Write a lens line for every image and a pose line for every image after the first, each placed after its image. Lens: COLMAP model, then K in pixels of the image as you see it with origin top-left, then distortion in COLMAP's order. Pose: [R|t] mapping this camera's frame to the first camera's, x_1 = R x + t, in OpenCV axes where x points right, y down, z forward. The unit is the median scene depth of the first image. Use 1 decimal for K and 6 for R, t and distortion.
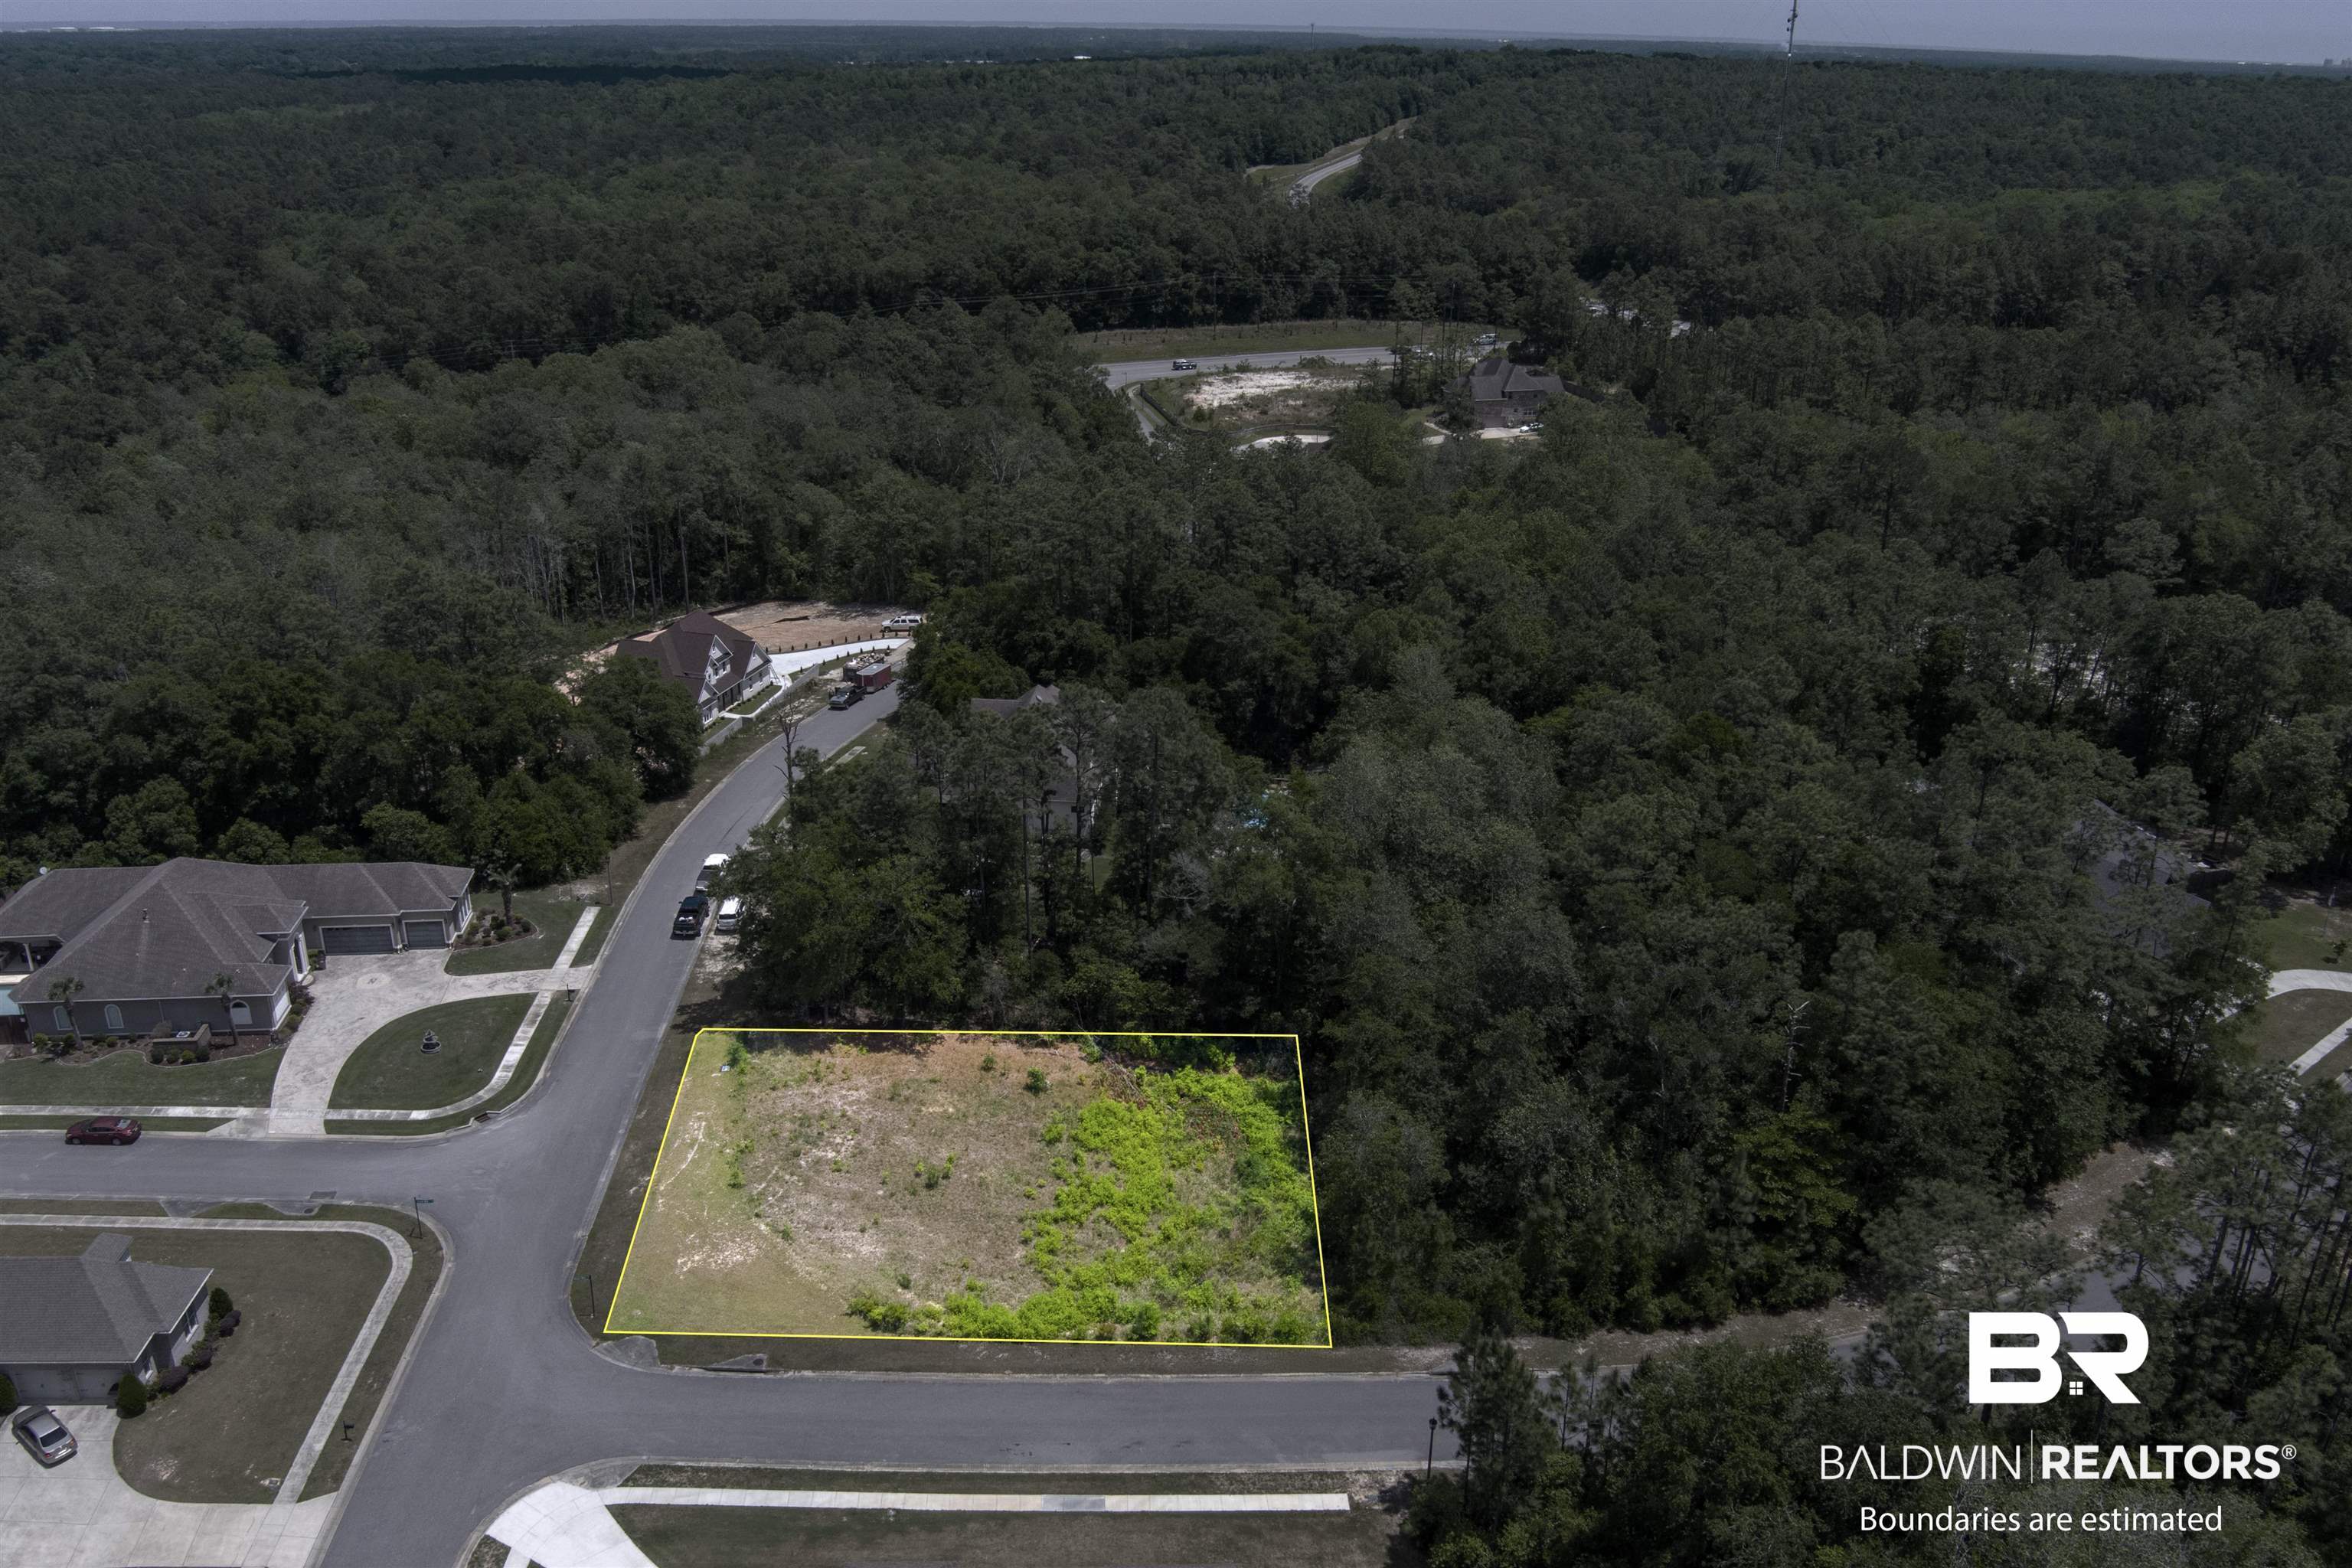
lens RADIAL K [[1900.8, 0, 1173.7], [0, 1900.8, 789.6], [0, 0, 1]] dist [-0.074239, 0.022552]
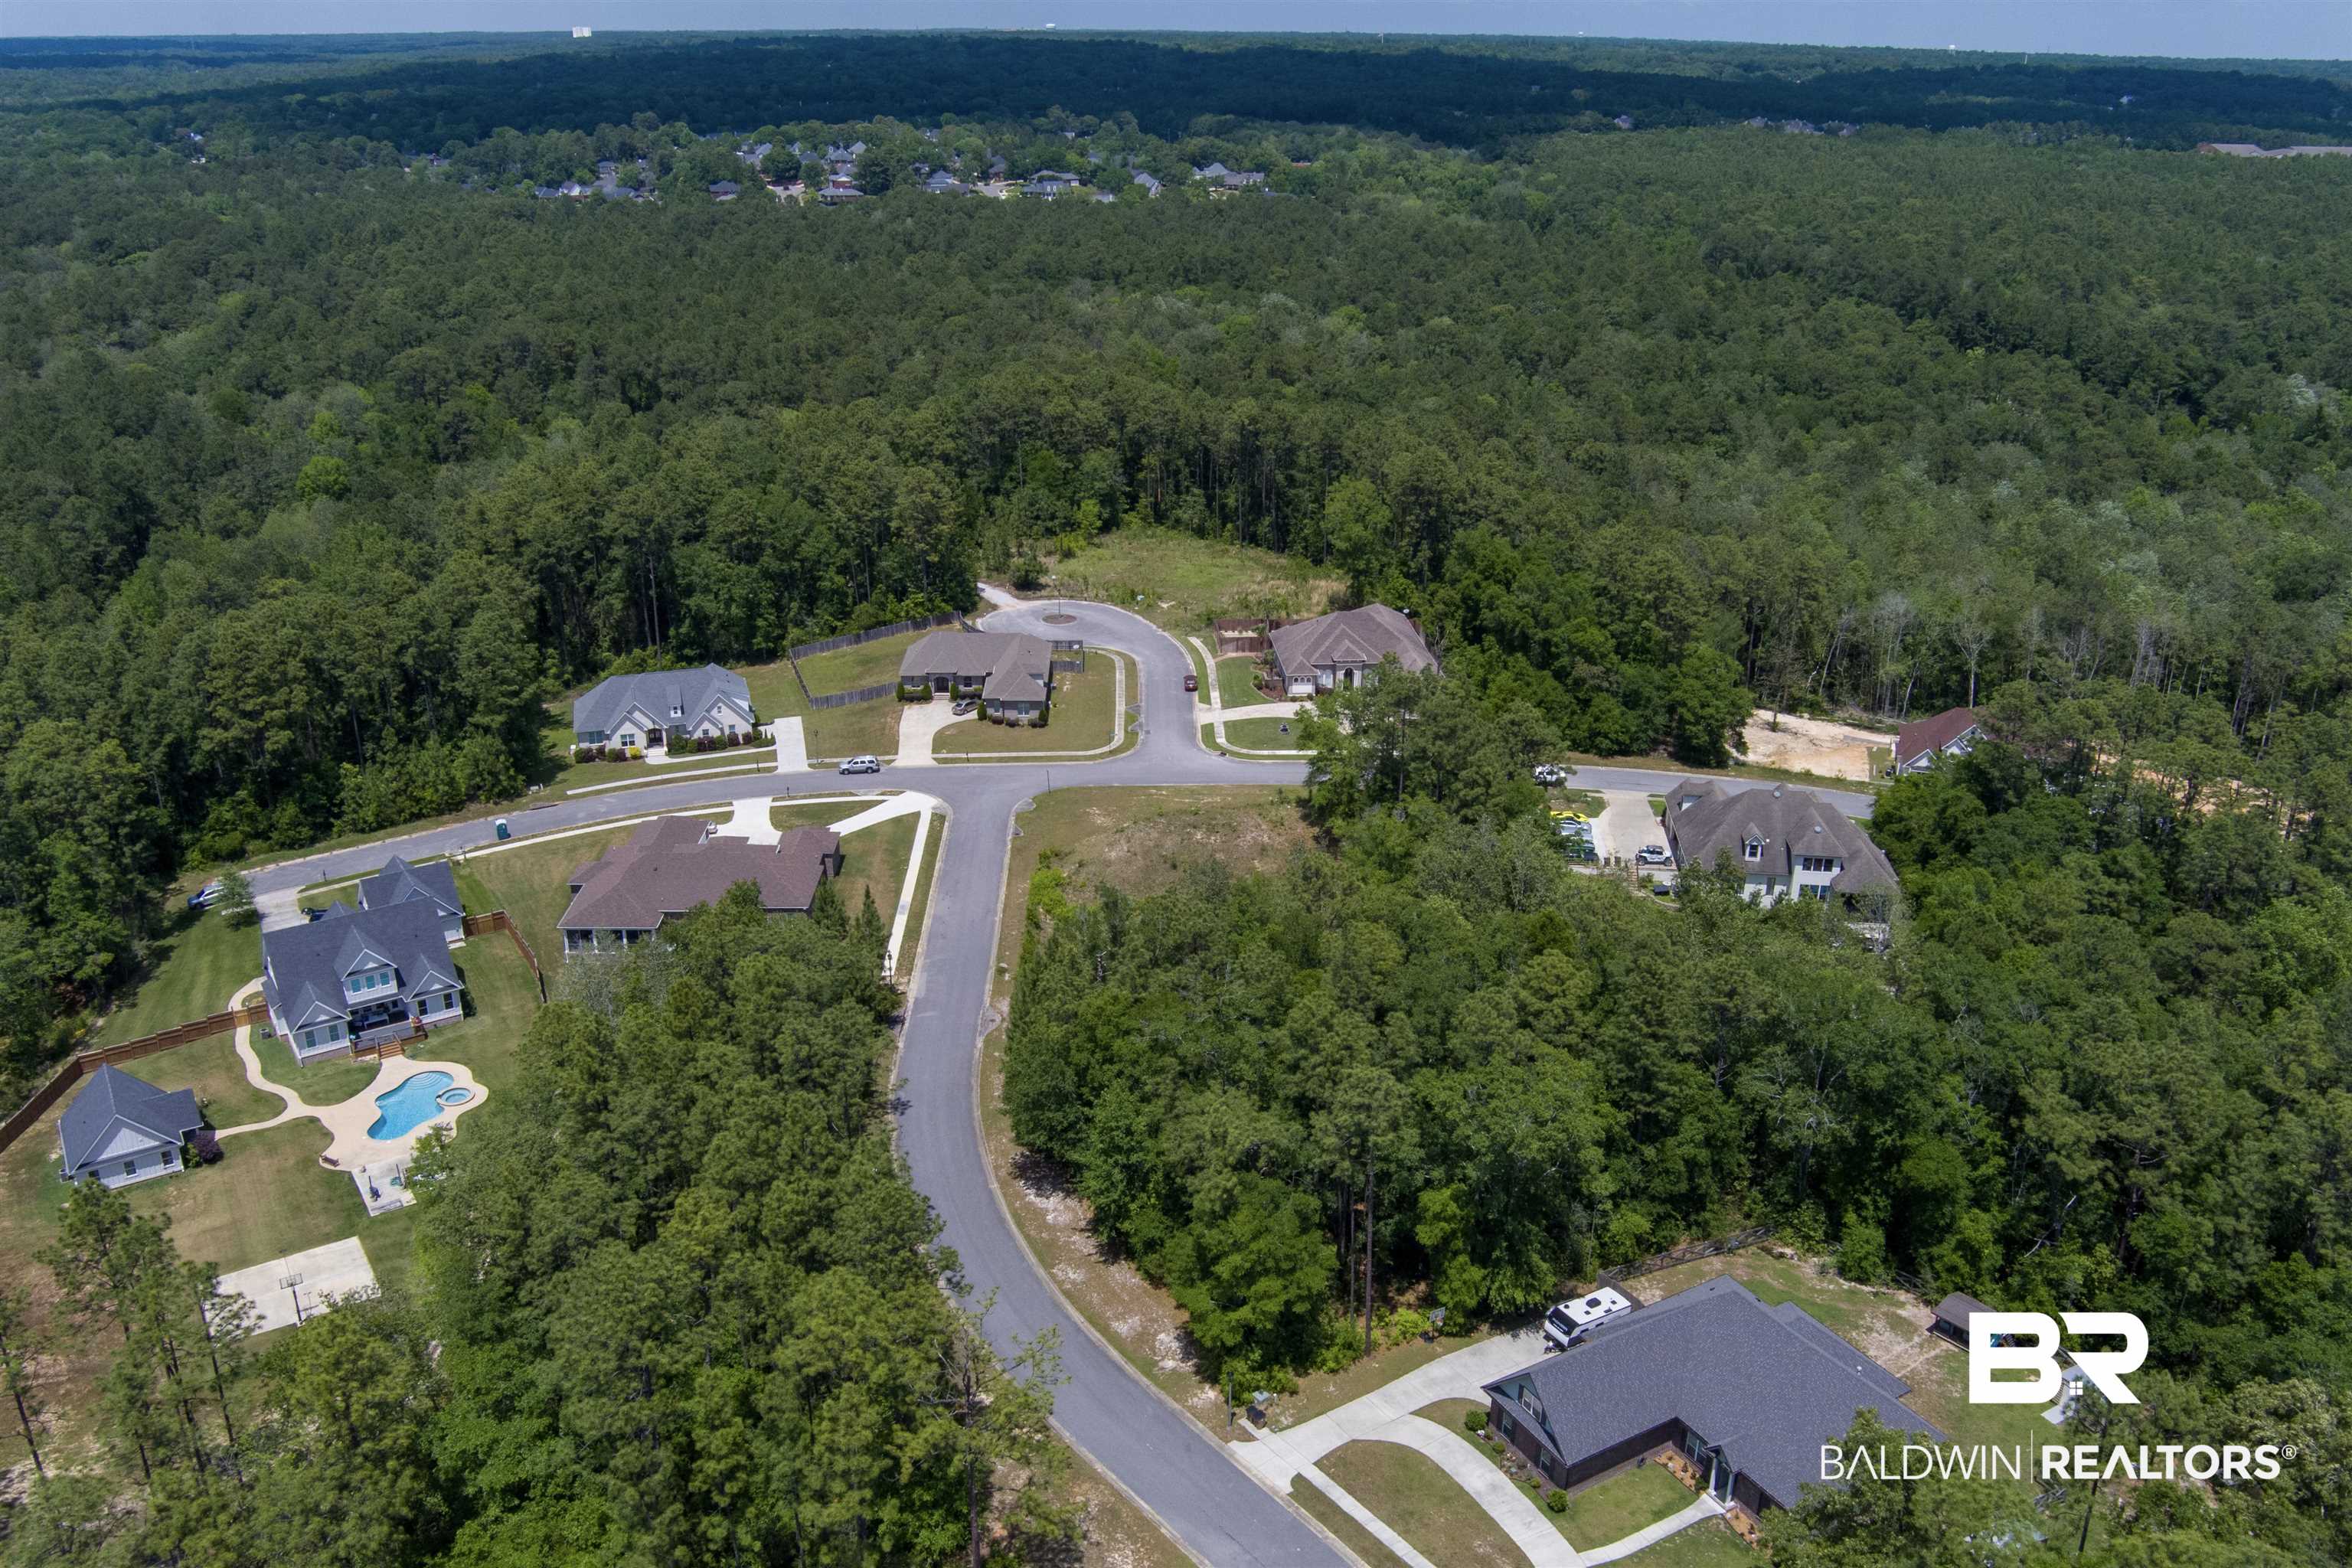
lens RADIAL K [[1900.8, 0, 1176.4], [0, 1900.8, 781.7], [0, 0, 1]] dist [-0.074239, 0.022552]
pose [[-0.027086, 0.360080, -0.932528, 1.360600], [-0.389636, 0.855285, 0.341571, -0.414379], [0.920571, 0.372598, 0.117134, 0.747315]]
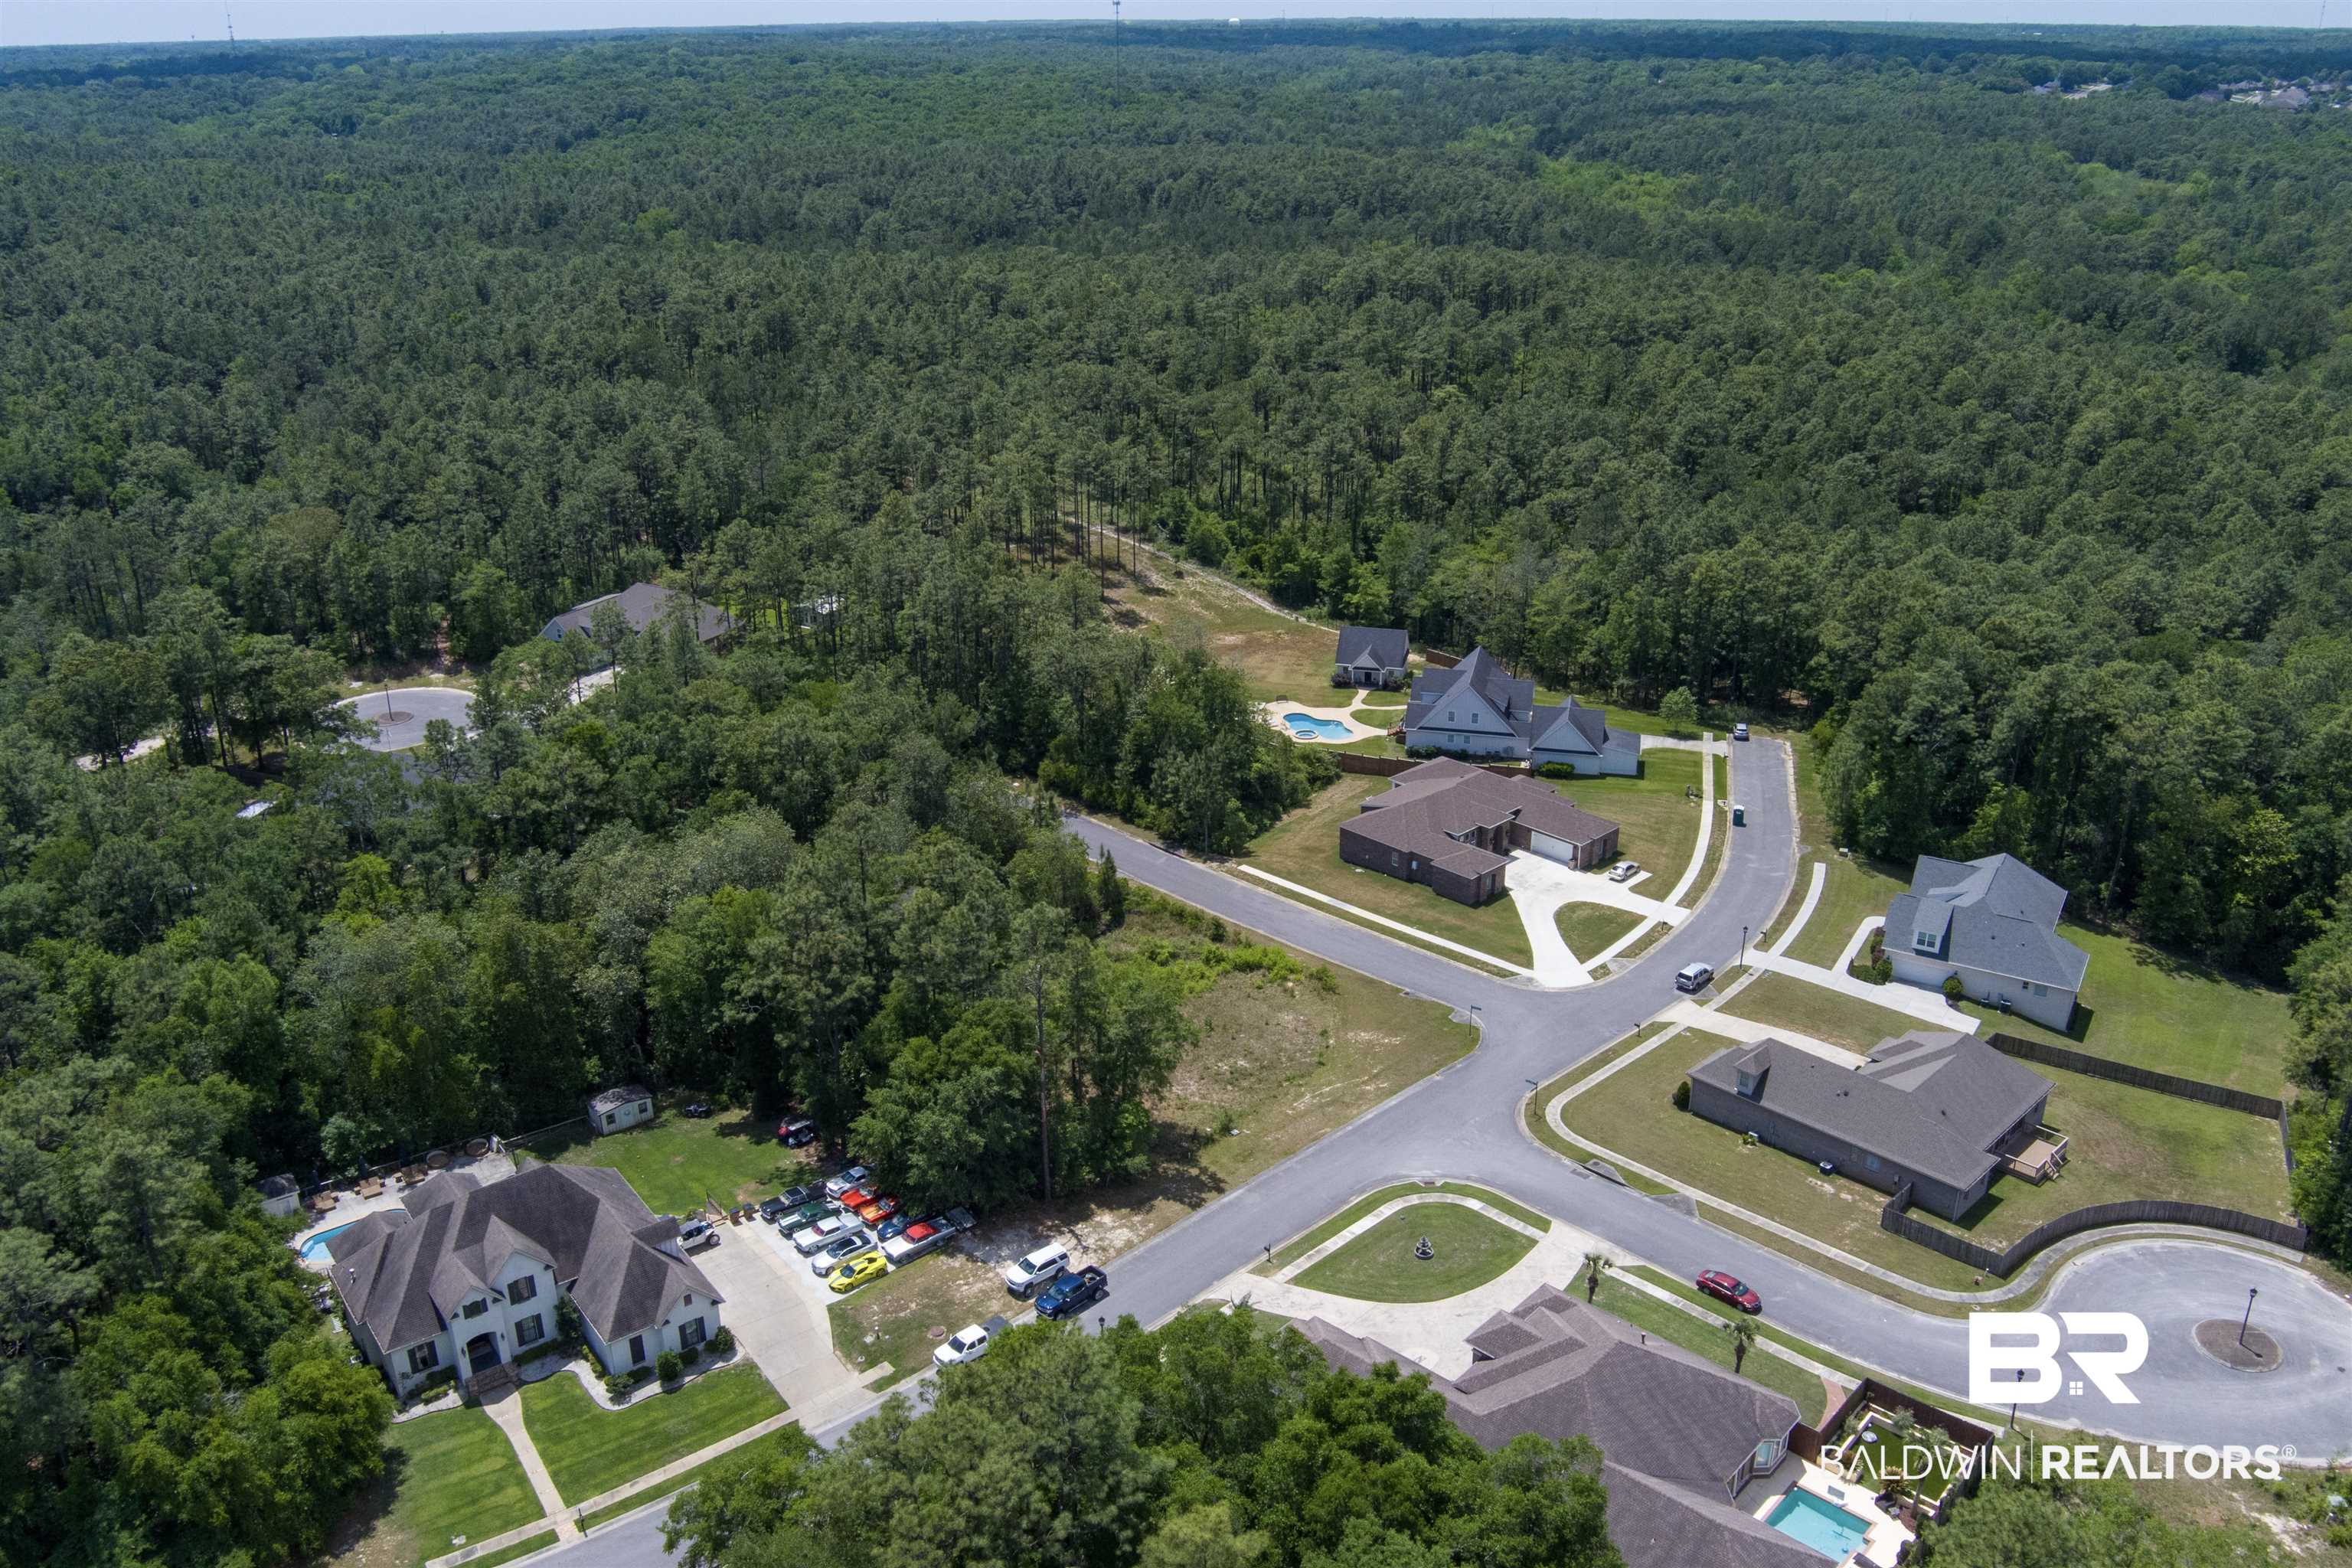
lens RADIAL K [[1900.8, 0, 1162.4], [0, 1900.8, 776.9], [0, 0, 1]] dist [-0.074239, 0.022552]
pose [[-0.656901, -0.292801, 0.694801, -0.983606], [0.287751, 0.754407, 0.589974, -0.736159], [-0.696908, 0.587485, -0.411317, 1.433668]]
